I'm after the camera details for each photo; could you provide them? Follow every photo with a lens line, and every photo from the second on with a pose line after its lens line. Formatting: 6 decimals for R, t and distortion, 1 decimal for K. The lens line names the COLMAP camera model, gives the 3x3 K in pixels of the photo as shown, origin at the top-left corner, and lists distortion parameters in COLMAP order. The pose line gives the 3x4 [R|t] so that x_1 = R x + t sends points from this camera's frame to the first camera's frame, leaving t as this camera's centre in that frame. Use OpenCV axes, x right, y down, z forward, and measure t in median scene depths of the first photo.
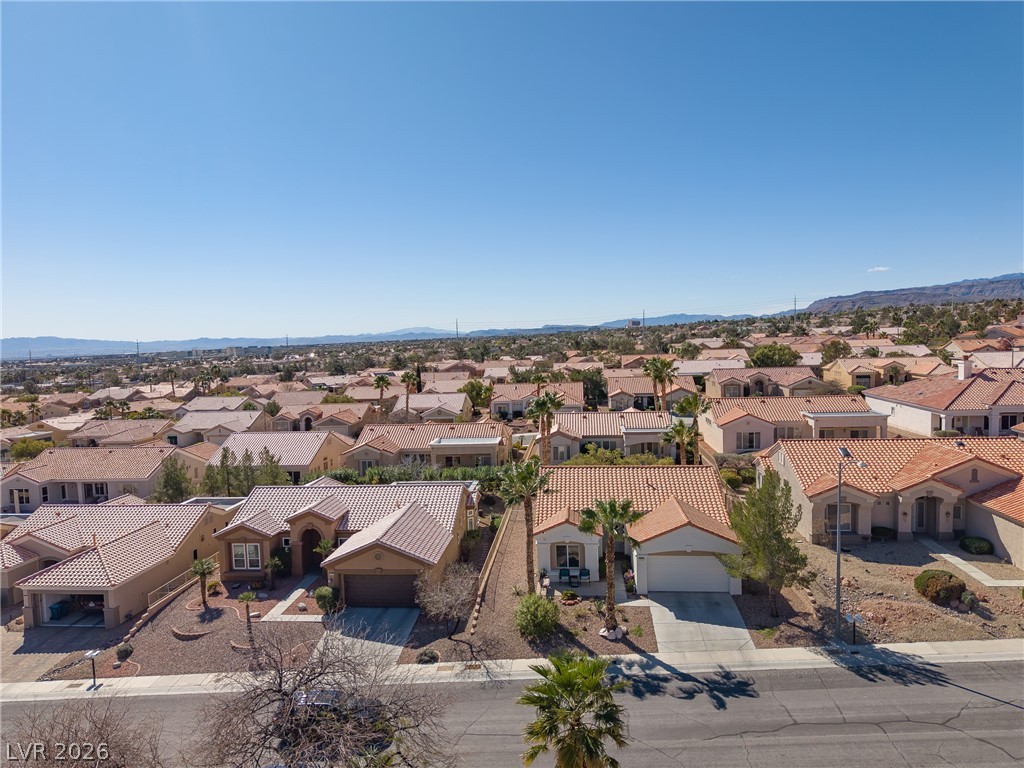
lens RADIAL K [[706.2, 0, 512.0], [0, 706.2, 384.0], [0, 0, 1]] dist [0.051135, -0.059346]
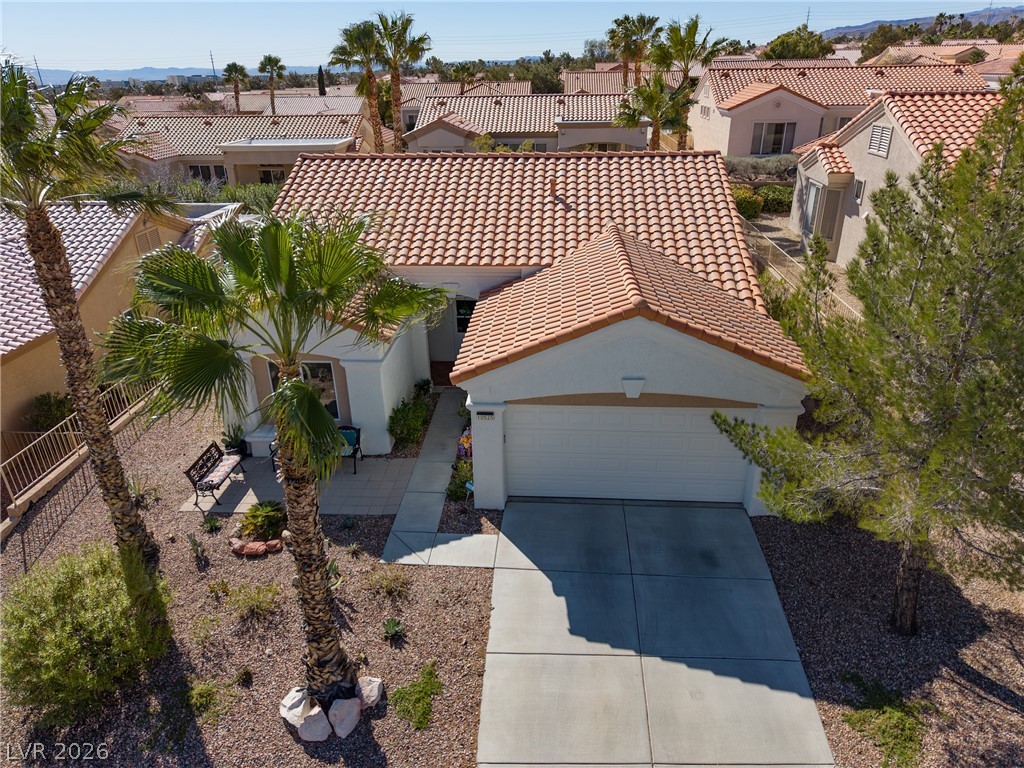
lens RADIAL K [[685.6, 0, 512.0], [0, 685.6, 384.0], [0, 0, 1]] dist [0.014475, -0.001194]
pose [[0.999643, -0.000029, 0.026733, 0.182181], [-0.009259, 0.937724, 0.347259, 0.123082], [-0.025078, -0.347382, 0.937388, 0.700185]]
